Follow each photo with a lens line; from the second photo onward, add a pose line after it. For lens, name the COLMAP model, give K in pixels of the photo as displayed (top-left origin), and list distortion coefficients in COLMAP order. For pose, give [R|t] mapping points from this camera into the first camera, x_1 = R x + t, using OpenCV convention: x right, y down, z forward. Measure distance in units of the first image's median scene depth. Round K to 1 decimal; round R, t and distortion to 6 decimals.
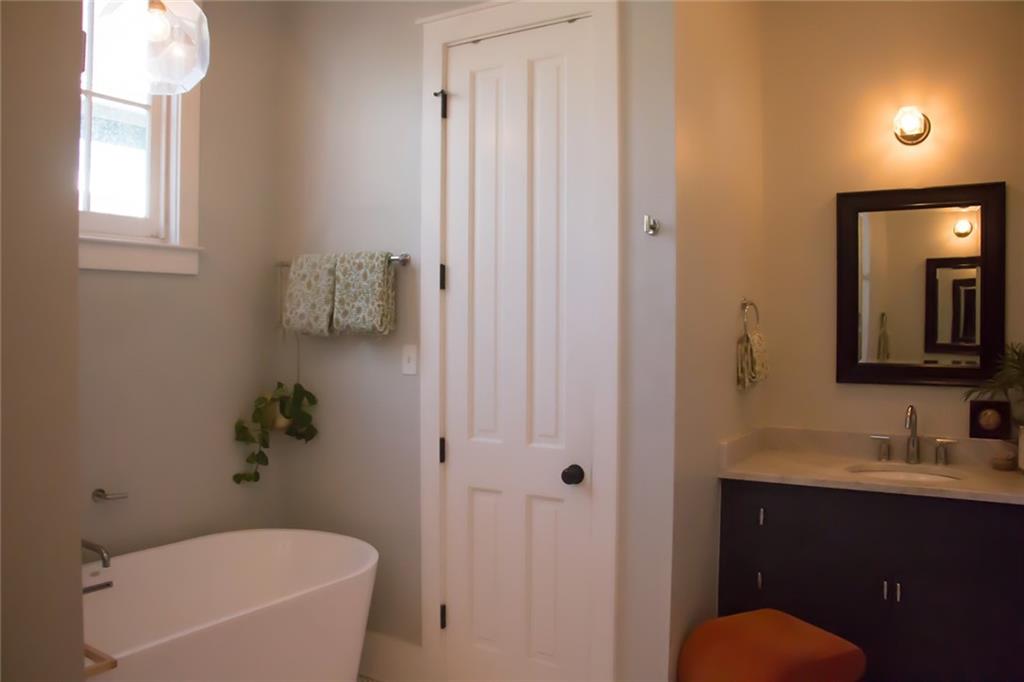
lens RADIAL K [[834.5, 0, 512.0], [0, 834.5, 341.0], [0, 0, 1]] dist [-0.185828, 0.162419]
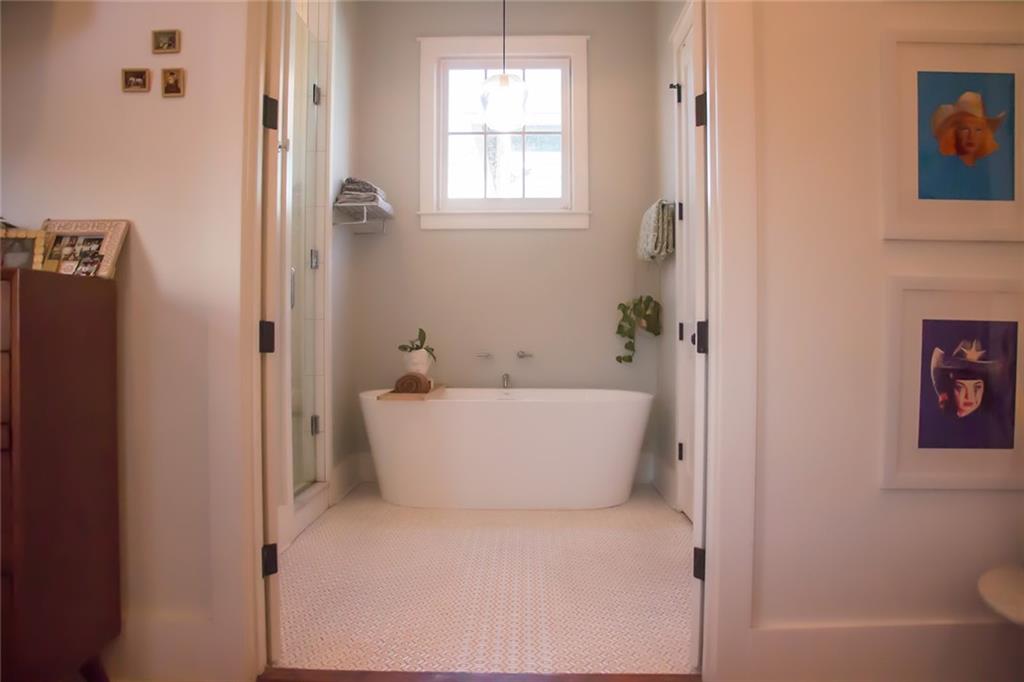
lens RADIAL K [[834.5, 0, 512.0], [0, 834.5, 341.0], [0, 0, 1]] dist [-0.185828, 0.162419]
pose [[0.533003, 0.002942, -0.846108, 0.940322], [-0.017163, 0.999826, -0.007335, 0.158687], [0.845939, 0.018432, 0.532961, -0.010403]]
